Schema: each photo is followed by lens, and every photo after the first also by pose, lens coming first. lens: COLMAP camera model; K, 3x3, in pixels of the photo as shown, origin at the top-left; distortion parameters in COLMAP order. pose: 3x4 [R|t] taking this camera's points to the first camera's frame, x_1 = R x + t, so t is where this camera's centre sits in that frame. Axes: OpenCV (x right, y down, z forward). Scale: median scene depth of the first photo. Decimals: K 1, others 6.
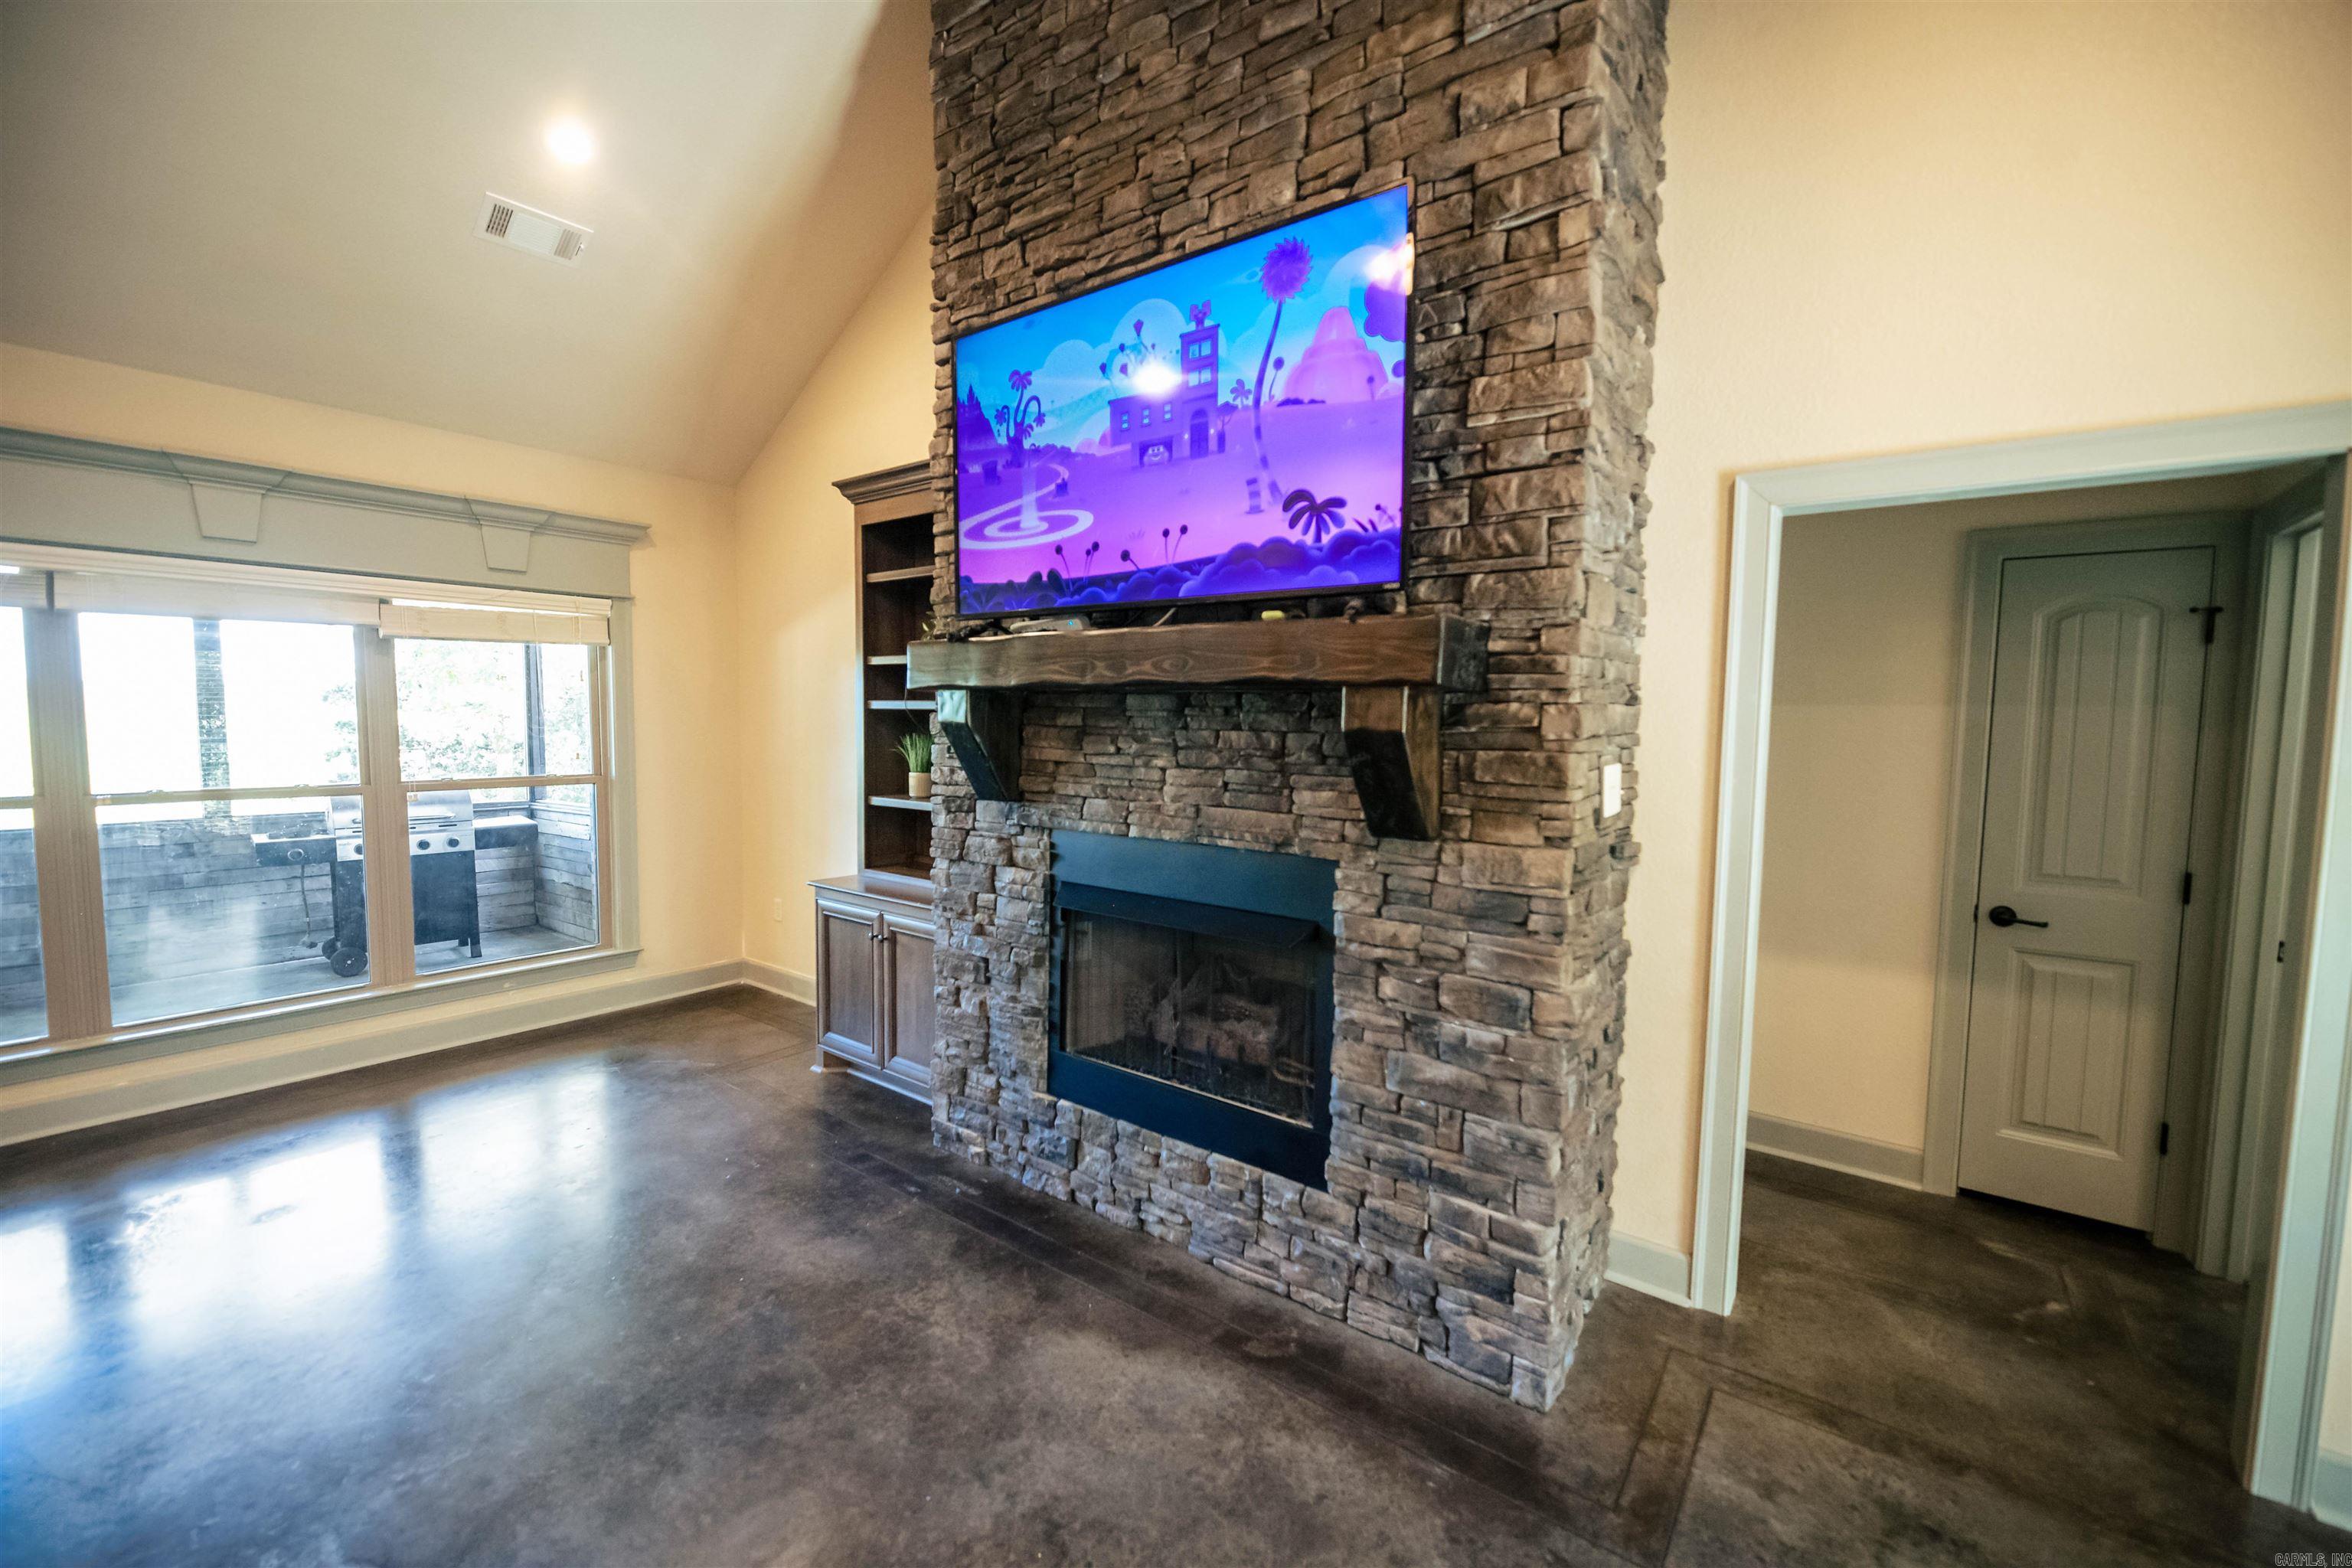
lens RADIAL K [[947.0, 0, 1176.0], [0, 947.0, 784.0], [0, 0, 1]] dist [-0.003199, -0.000609]
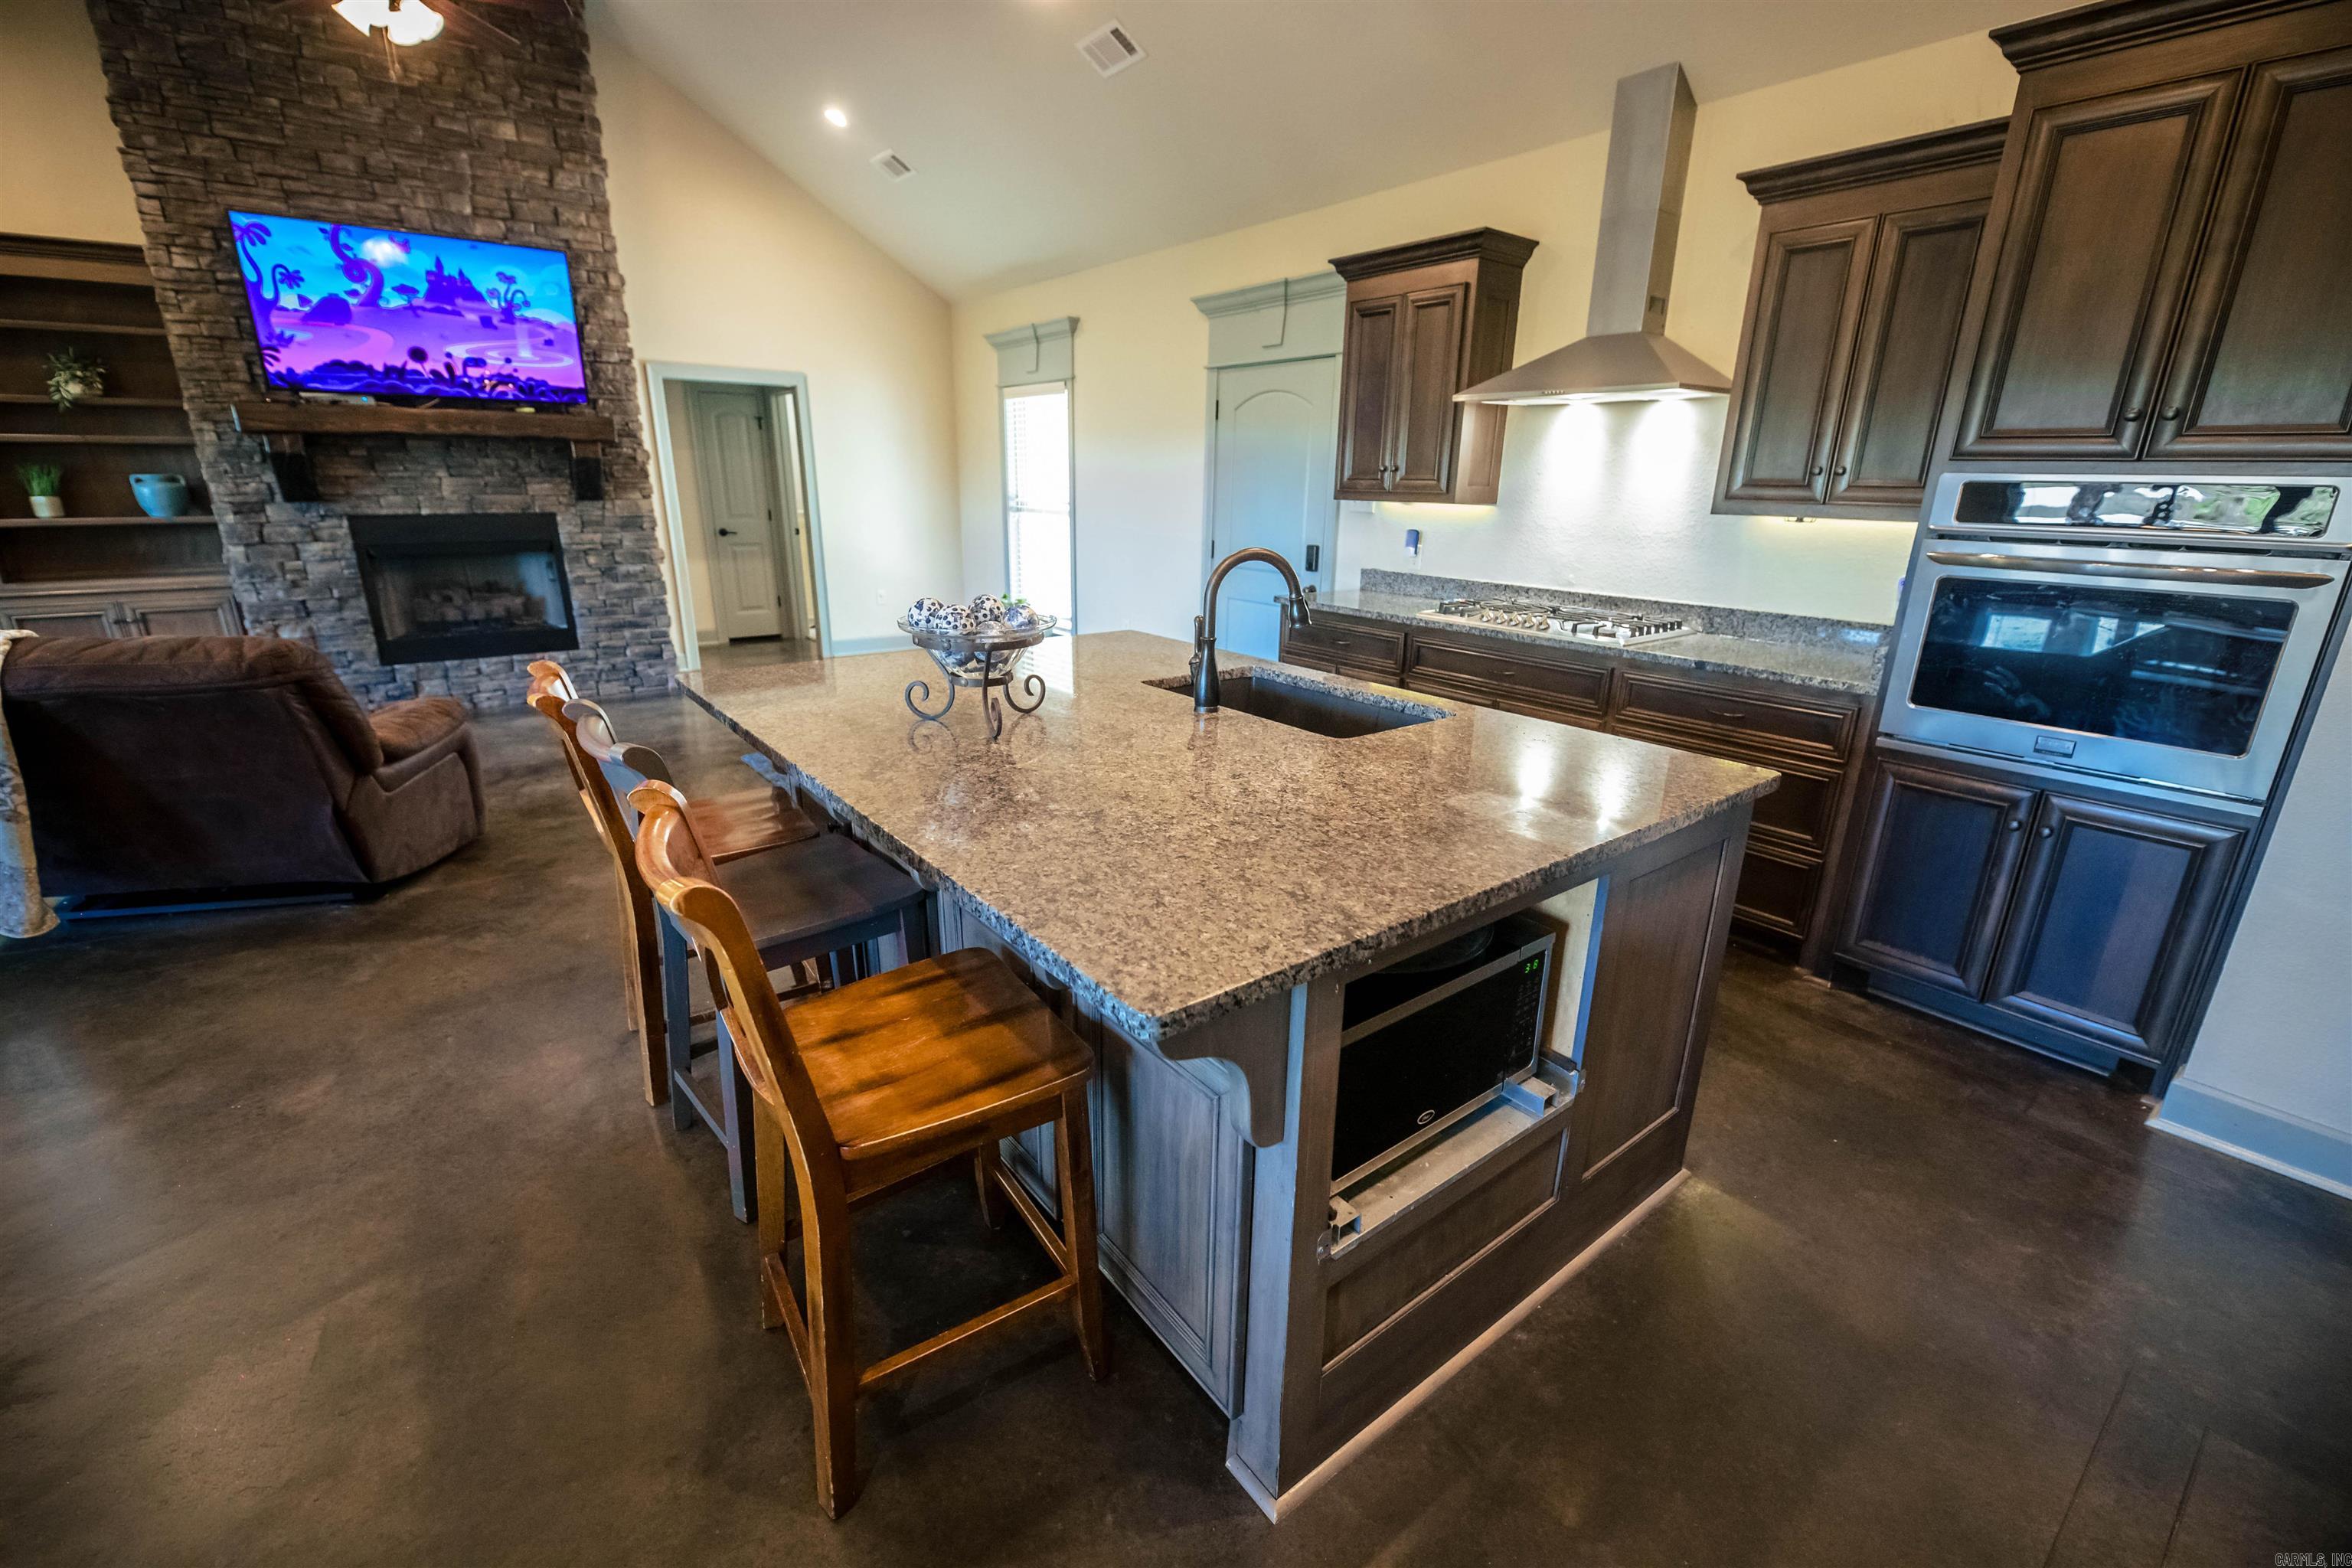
lens RADIAL K [[977.0, 0, 1183.1], [0, 977.0, 781.3], [0, 0, 1]] dist [0.002519, -0.004018]
pose [[0.256258, -0.298612, 0.919327, -1.886068], [0.058440, 0.954132, 0.293628, 0.091187], [-0.964840, -0.021519, 0.261955, -1.221263]]
